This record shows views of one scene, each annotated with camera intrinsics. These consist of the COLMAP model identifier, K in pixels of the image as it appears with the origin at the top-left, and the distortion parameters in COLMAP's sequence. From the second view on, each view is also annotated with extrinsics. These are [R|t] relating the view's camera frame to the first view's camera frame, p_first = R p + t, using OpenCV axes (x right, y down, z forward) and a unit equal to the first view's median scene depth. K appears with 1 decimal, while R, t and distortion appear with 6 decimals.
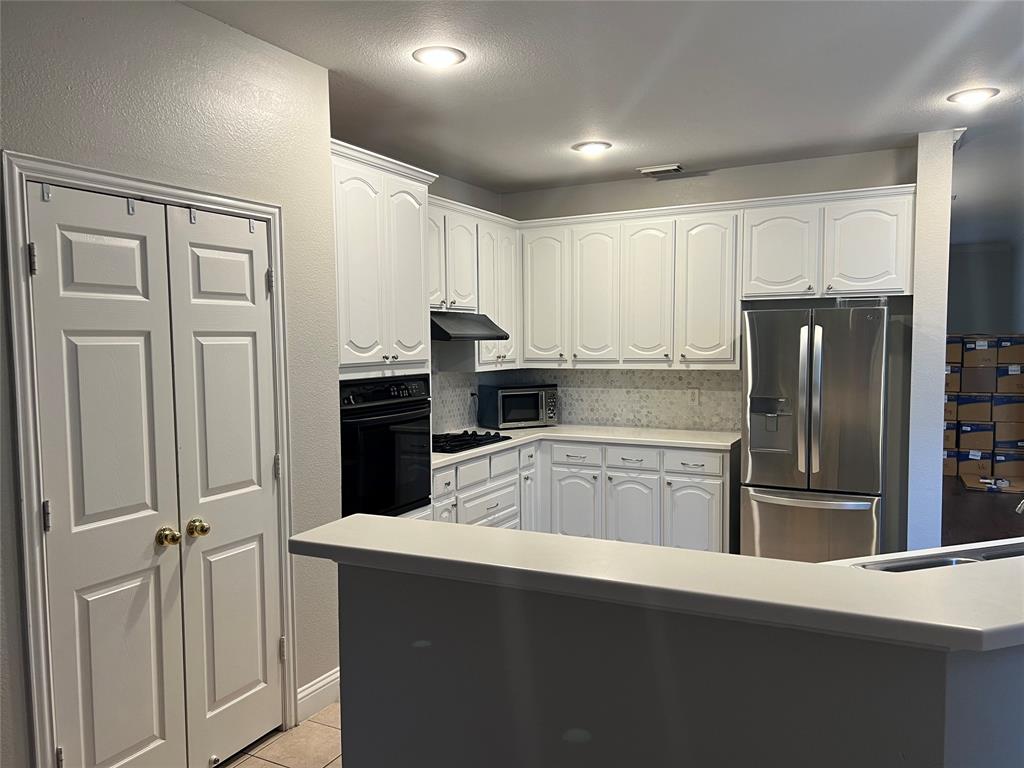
lens RADIAL K [[757.8, 0, 508.7], [0, 757.8, 394.7], [0, 0, 1]] dist [0.119148, -0.211239]
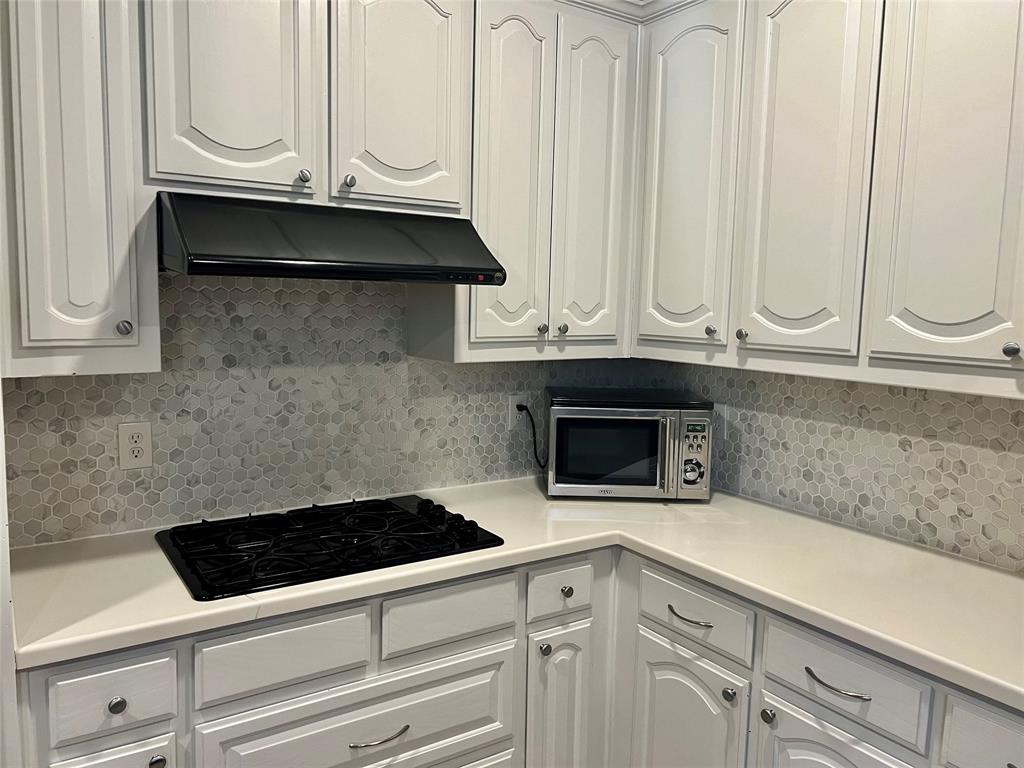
lens RADIAL K [[770.1, 0, 506.9], [0, 770.1, 382.8], [0, 0, 1]] dist [0.047916, -0.060368]
pose [[0.876757, 0.081421, -0.473991, 0.174817], [-0.065477, 0.996597, 0.050077, -0.040893], [0.476456, -0.012870, 0.879104, 0.629613]]
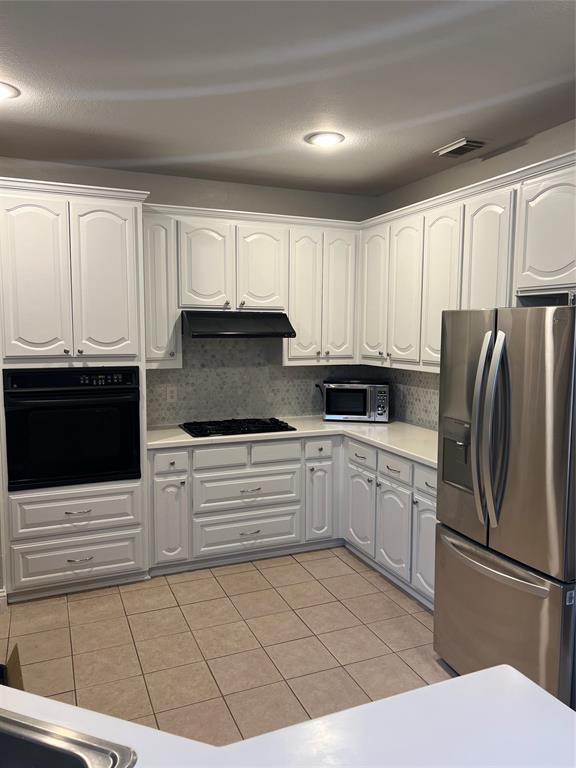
lens RADIAL K [[568.3, 0, 288.0], [0, 568.3, 384.0], [0, 0, 1]] dist [0.119148, -0.211239]
pose [[0.773642, 0.075393, -0.629121, 0.470823], [-0.058891, 0.997154, 0.047077, -0.042111], [0.630880, 0.000629, 0.775880, 0.354617]]
